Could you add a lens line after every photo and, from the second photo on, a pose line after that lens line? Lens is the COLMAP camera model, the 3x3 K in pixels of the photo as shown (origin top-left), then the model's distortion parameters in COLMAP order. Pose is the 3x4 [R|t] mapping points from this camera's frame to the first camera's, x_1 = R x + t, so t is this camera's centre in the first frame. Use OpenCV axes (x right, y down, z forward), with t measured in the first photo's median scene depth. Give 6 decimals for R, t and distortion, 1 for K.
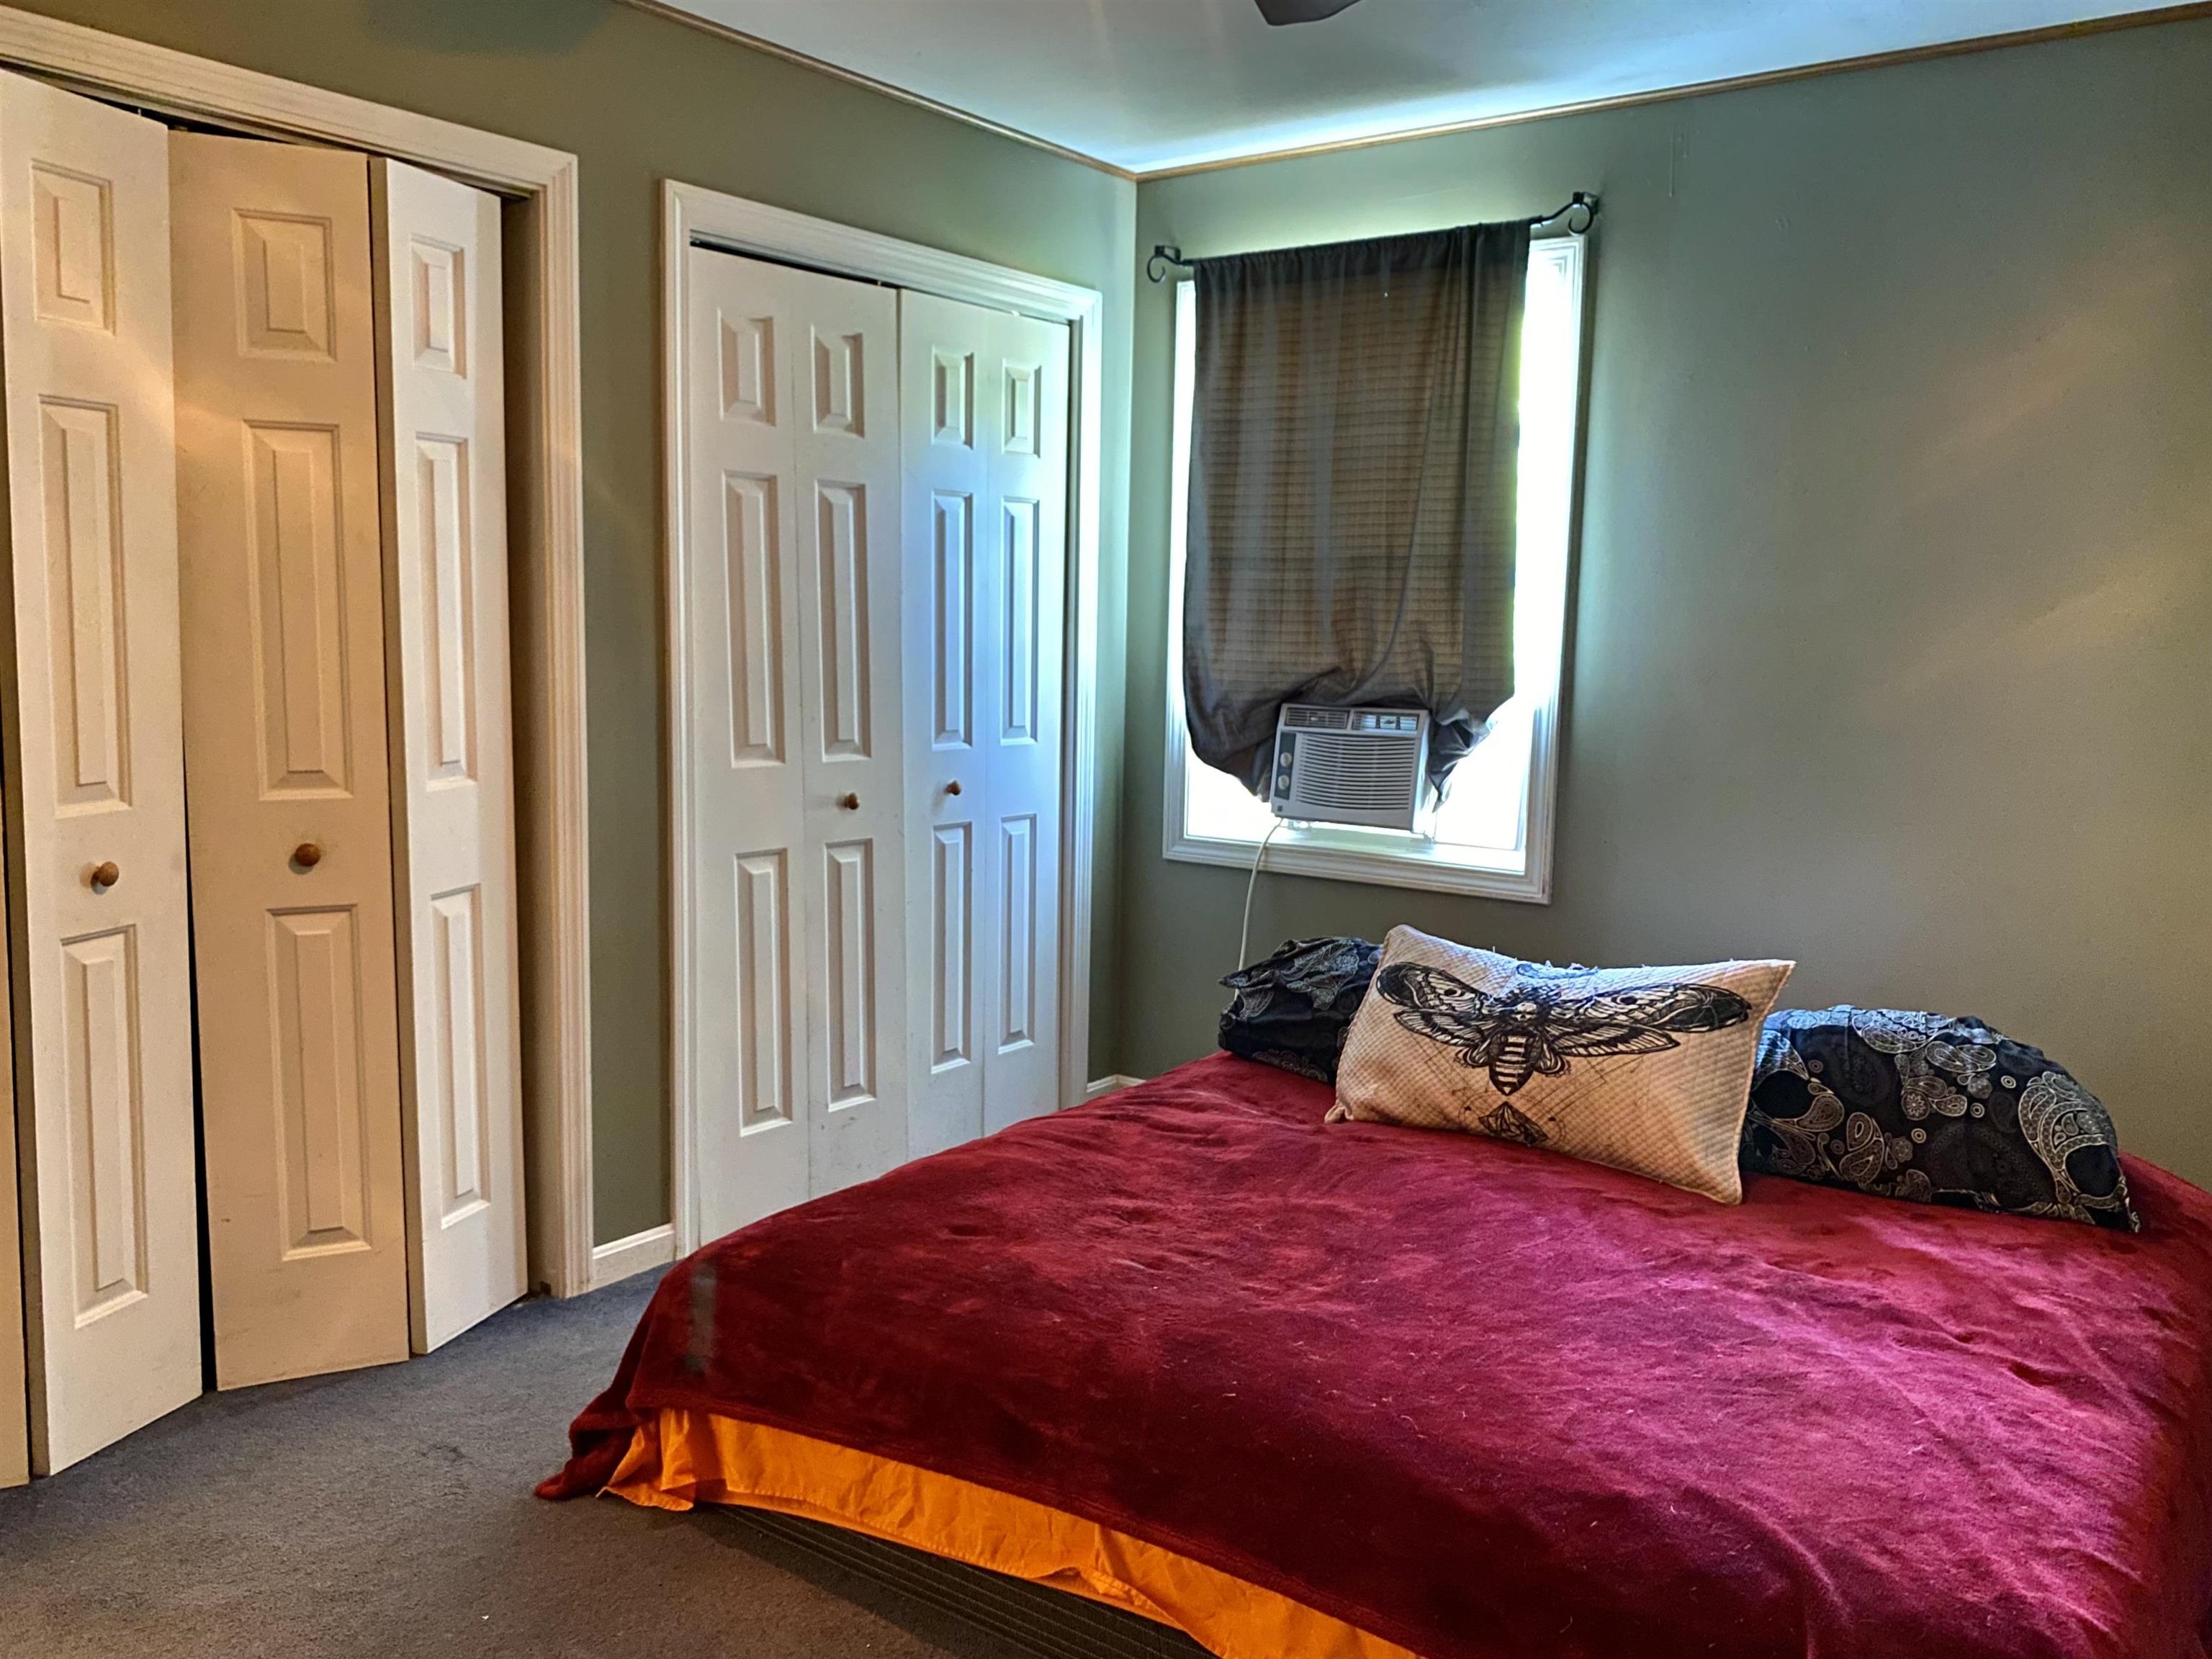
lens RADIAL K [[1792.3, 0, 1102.9], [0, 1792.3, 835.2], [0, 0, 1]] dist [0.069583, -0.081757]
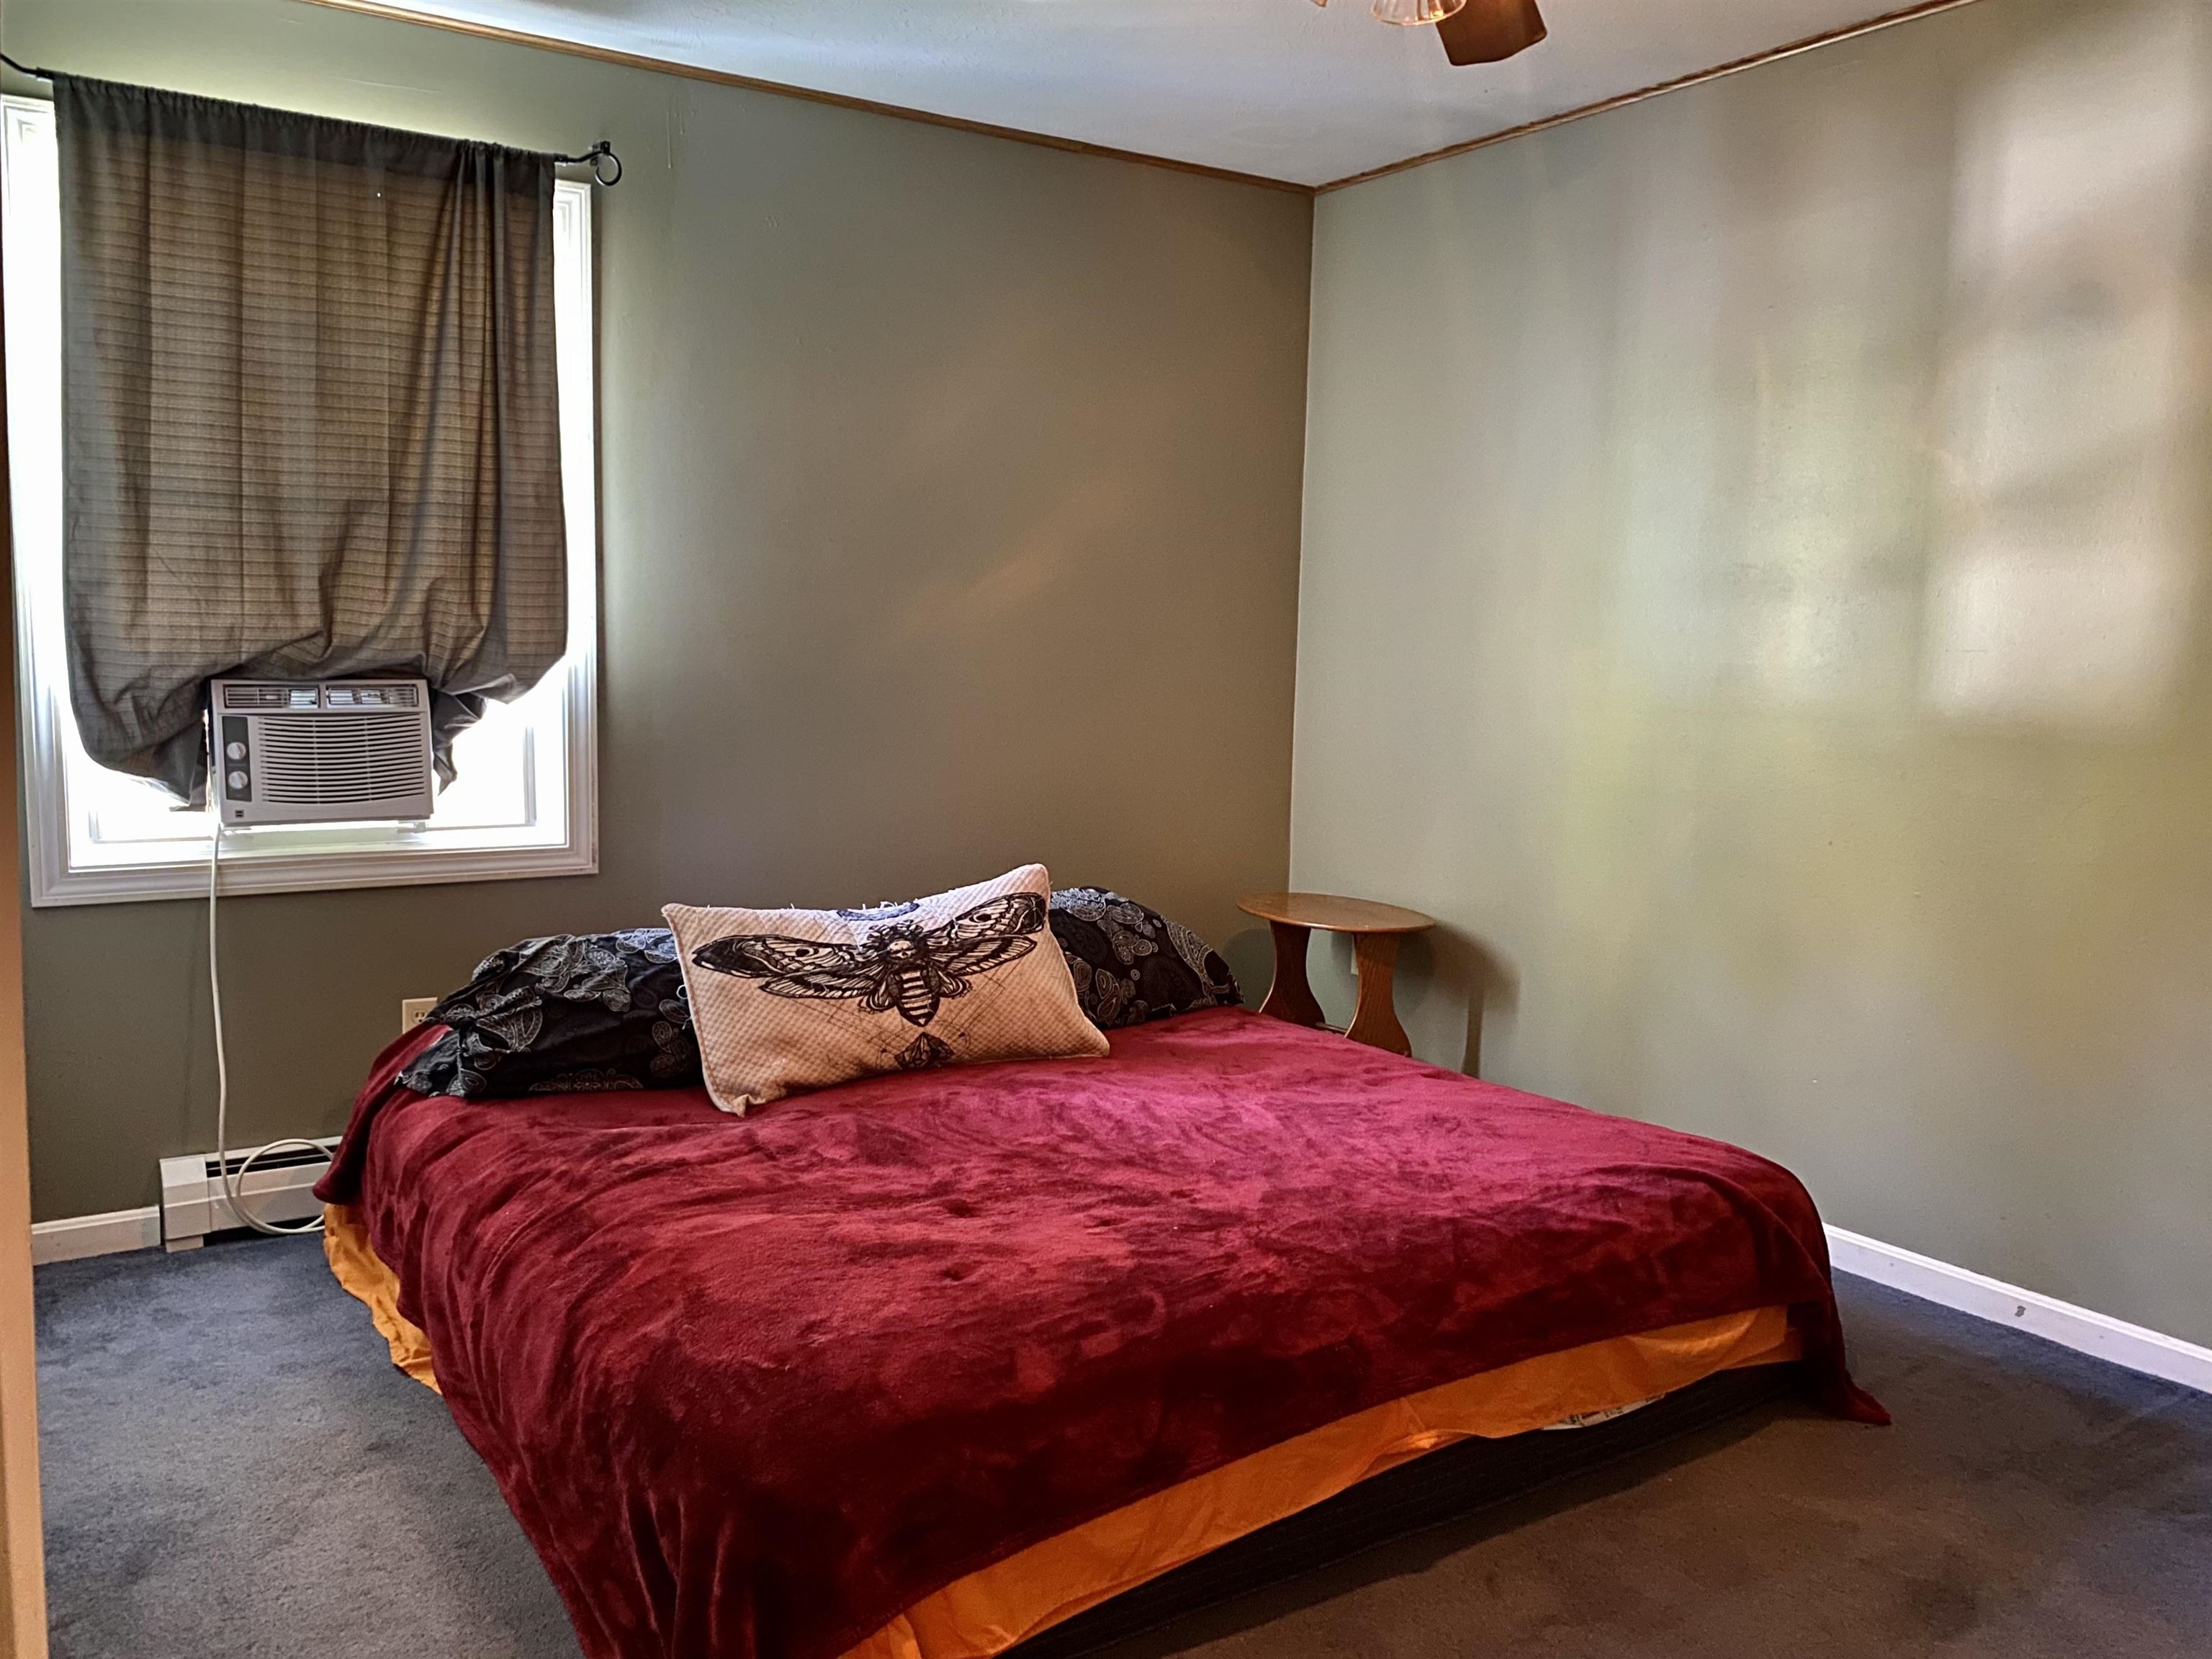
lens RADIAL K [[1792.3, 0, 1100.9], [0, 1792.3, 813.3], [0, 0, 1]] dist [0.069583, -0.081757]
pose [[0.339315, -0.112921, 0.933871, -0.556432], [0.101113, 0.991395, 0.083138, -0.046023], [-0.935223, 0.066216, 0.347813, 0.398522]]
